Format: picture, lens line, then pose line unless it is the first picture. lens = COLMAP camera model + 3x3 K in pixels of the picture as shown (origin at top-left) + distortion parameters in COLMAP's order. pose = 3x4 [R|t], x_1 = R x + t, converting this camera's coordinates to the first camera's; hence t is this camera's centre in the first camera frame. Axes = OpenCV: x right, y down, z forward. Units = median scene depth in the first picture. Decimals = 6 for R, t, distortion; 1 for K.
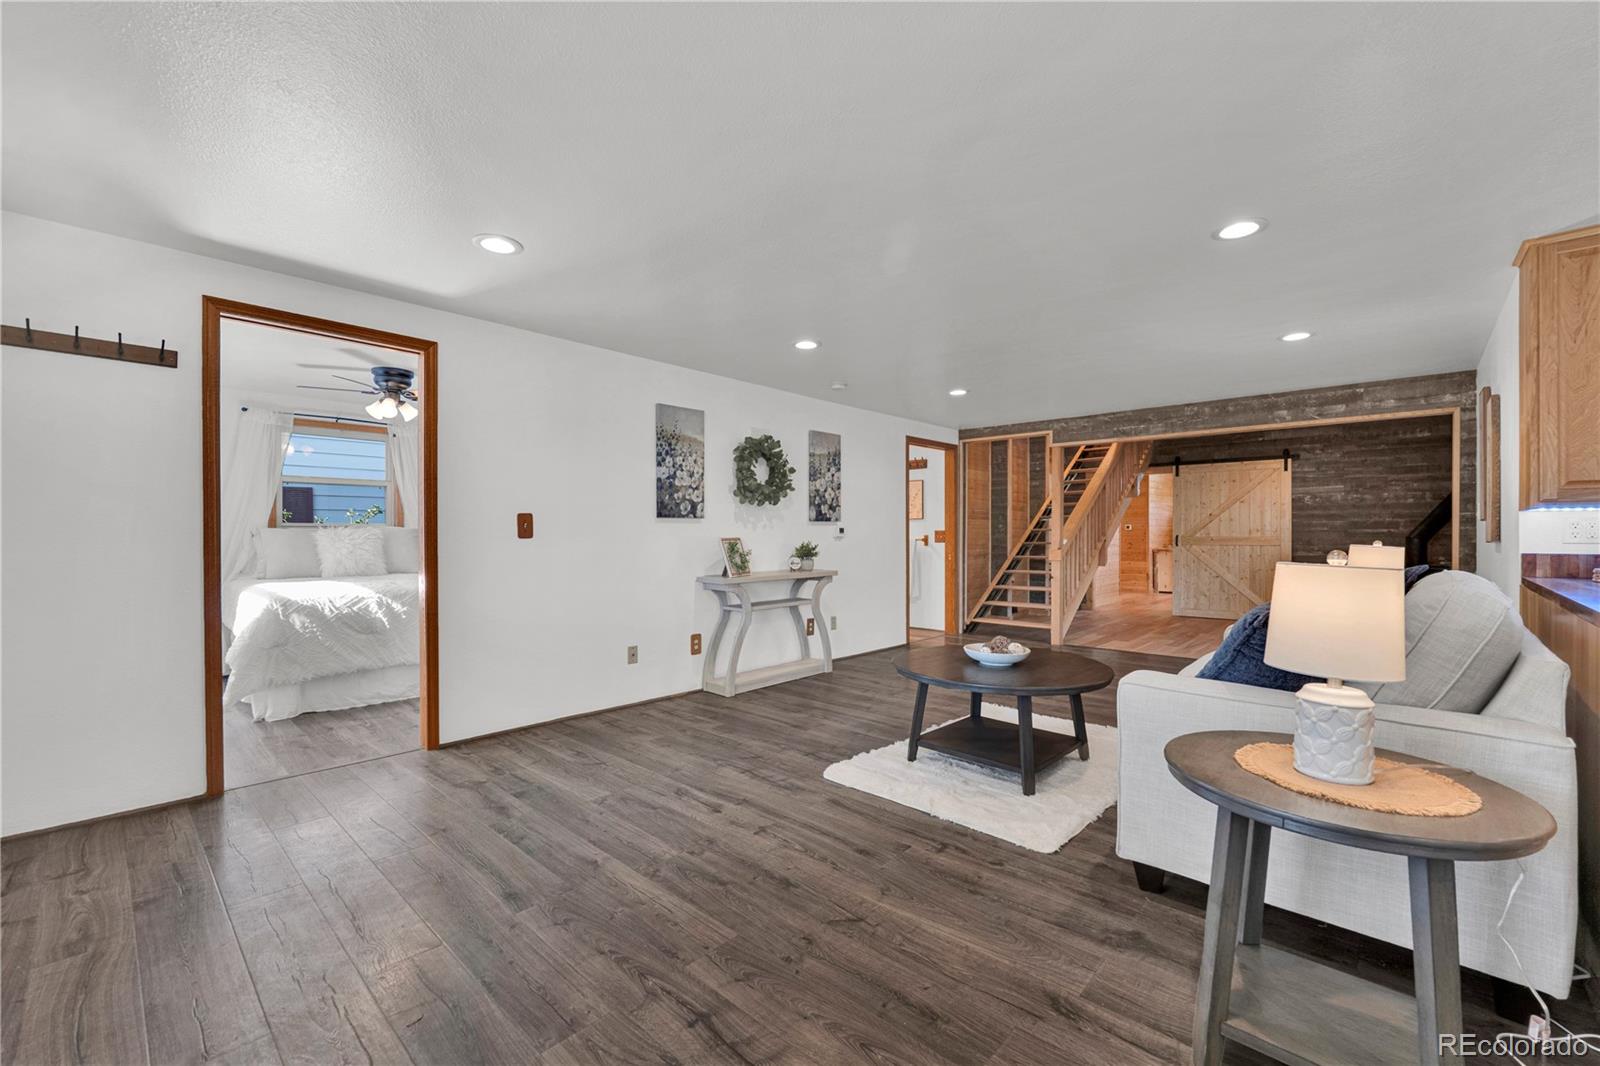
lens RADIAL K [[654.8, 0, 805.3], [0, 654.8, 536.5], [0, 0, 1]] dist [-0.005807, -0.000744]
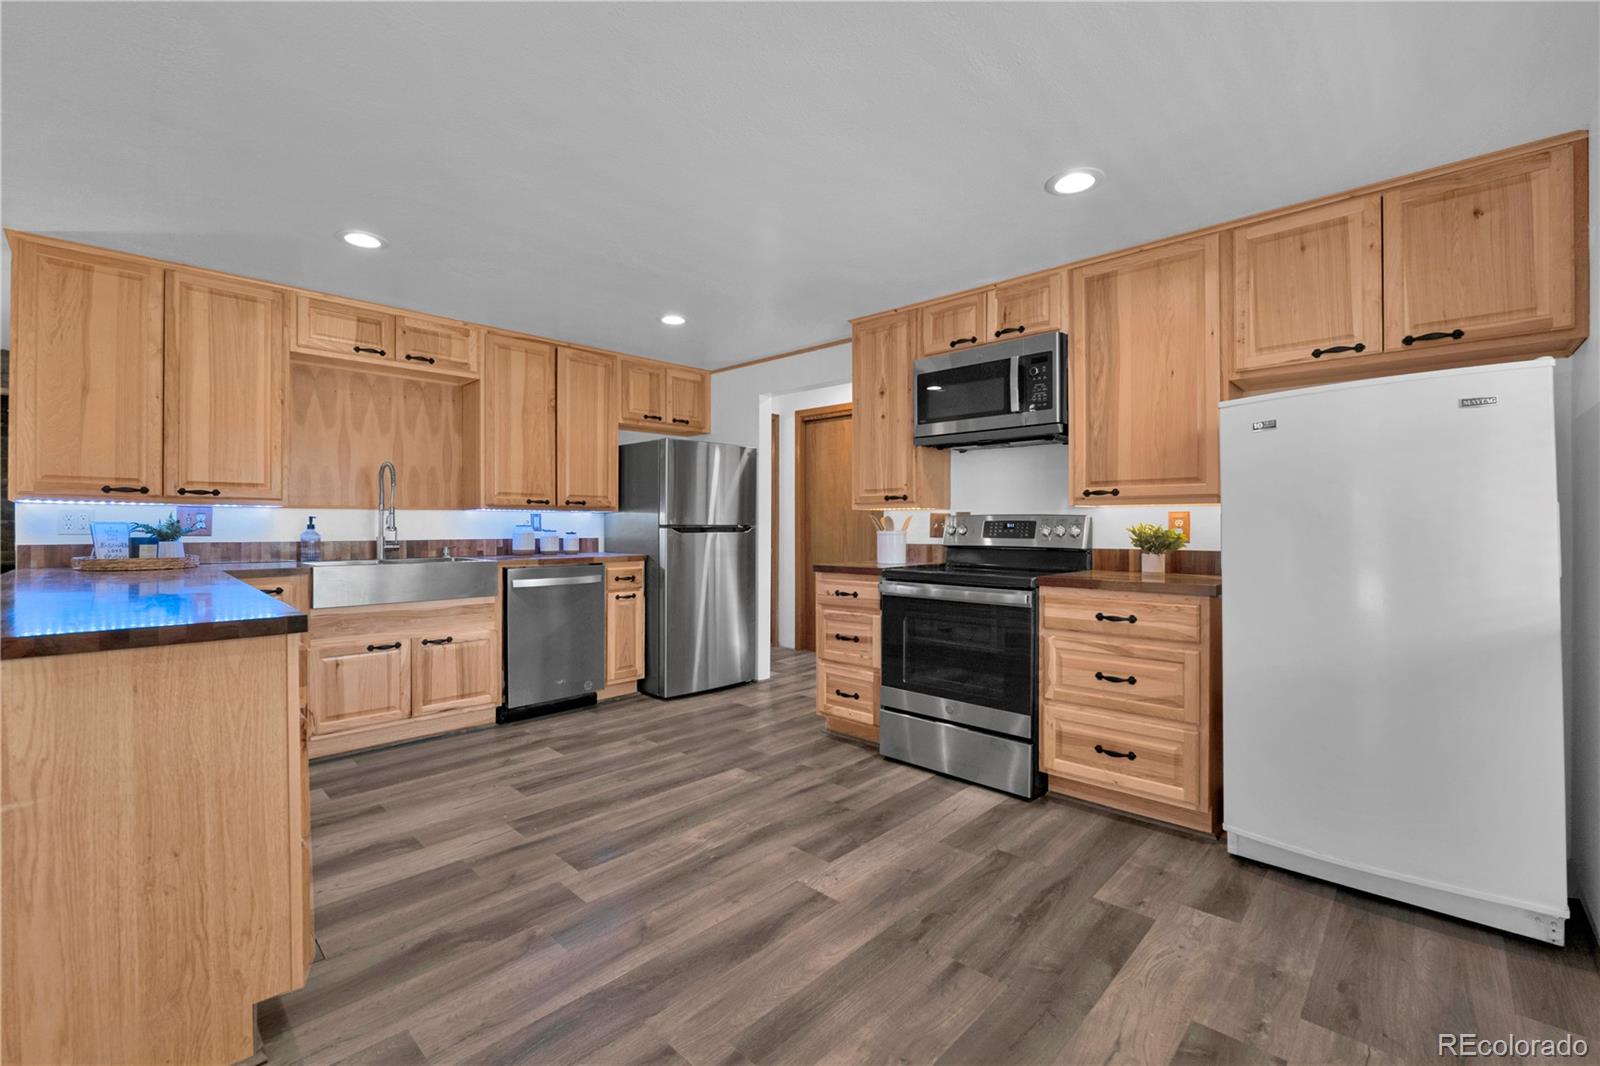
lens RADIAL K [[678.2, 0, 800.4], [0, 678.2, 519.2], [0, 0, 1]] dist [-0.010385, -0.002863]
pose [[0.024111, 0.011641, 0.999642, 0.061408], [0.004288, 0.999922, -0.011748, 0.002205], [-0.999700, 0.004570, 0.024059, -0.113673]]
